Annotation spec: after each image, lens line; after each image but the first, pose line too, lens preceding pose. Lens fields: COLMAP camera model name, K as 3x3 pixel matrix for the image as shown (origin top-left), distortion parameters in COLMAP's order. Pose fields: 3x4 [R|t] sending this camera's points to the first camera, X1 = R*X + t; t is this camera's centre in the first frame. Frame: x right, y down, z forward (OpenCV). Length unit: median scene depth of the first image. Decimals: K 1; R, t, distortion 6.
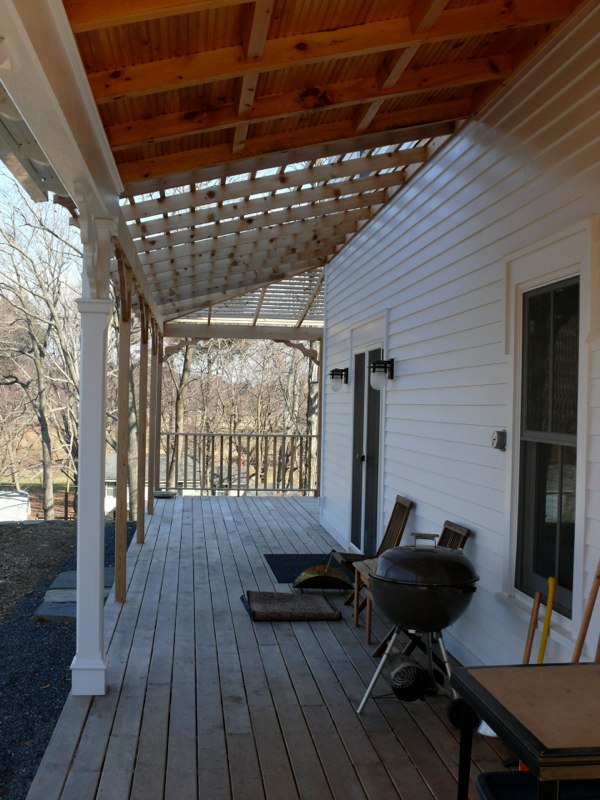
lens RADIAL K [[821.0, 0, 296.8], [0, 821.0, 404.5], [0, 0, 1]] dist [-0.143526, 0.000000]
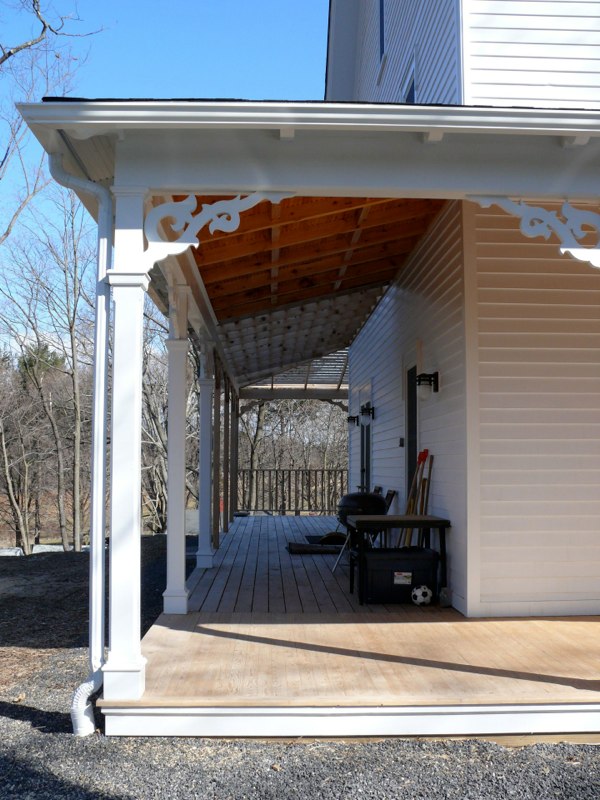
lens RADIAL K [[821.0, 0, 299.9], [0, 821.0, 399.0], [0, 0, 1]] dist [-0.143526, 0.000000]
pose [[0.995890, -0.024176, -0.087287, 0.070898], [0.016845, 0.996343, -0.083763, 0.041999], [0.088993, 0.081949, 0.992655, -0.435851]]
